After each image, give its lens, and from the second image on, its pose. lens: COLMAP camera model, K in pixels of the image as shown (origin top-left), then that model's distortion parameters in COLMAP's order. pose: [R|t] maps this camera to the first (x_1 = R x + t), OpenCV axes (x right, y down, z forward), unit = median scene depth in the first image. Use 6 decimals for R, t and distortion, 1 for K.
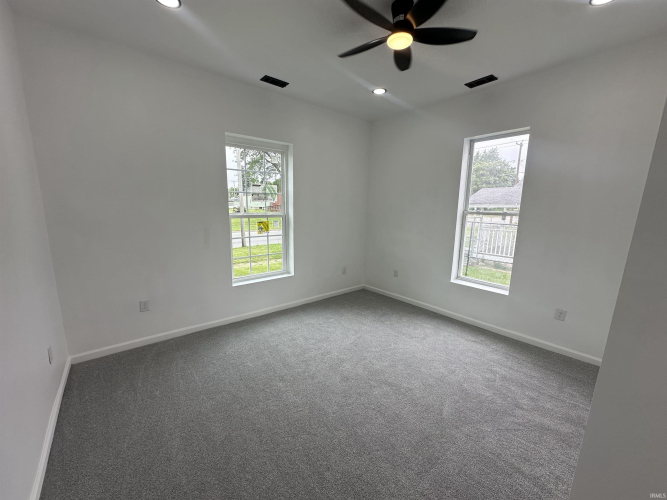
lens RADIAL K [[266.7, 0, 335.0], [0, 266.7, 249.3], [0, 0, 1]] dist [-0.001346, -0.000385]
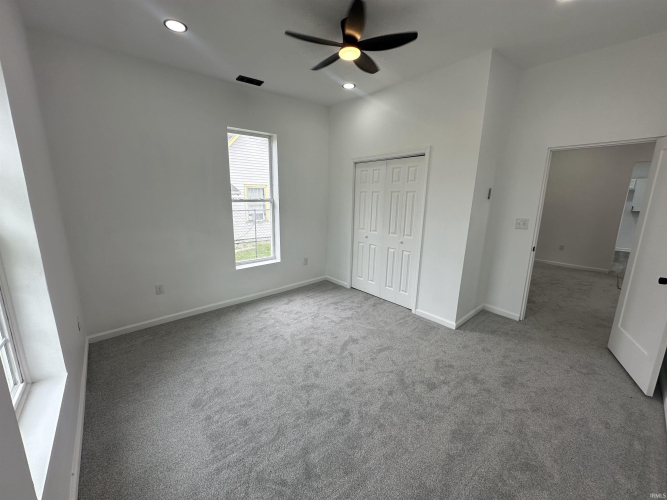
lens RADIAL K [[266.7, 0, 333.7], [0, 266.7, 249.0], [0, 0, 1]] dist [-0.001346, -0.000385]
pose [[-0.014352, -0.214422, 0.976636, -0.646056], [0.160925, 0.963508, 0.213904, -0.130586], [-0.986862, 0.160235, 0.020677, 0.707495]]
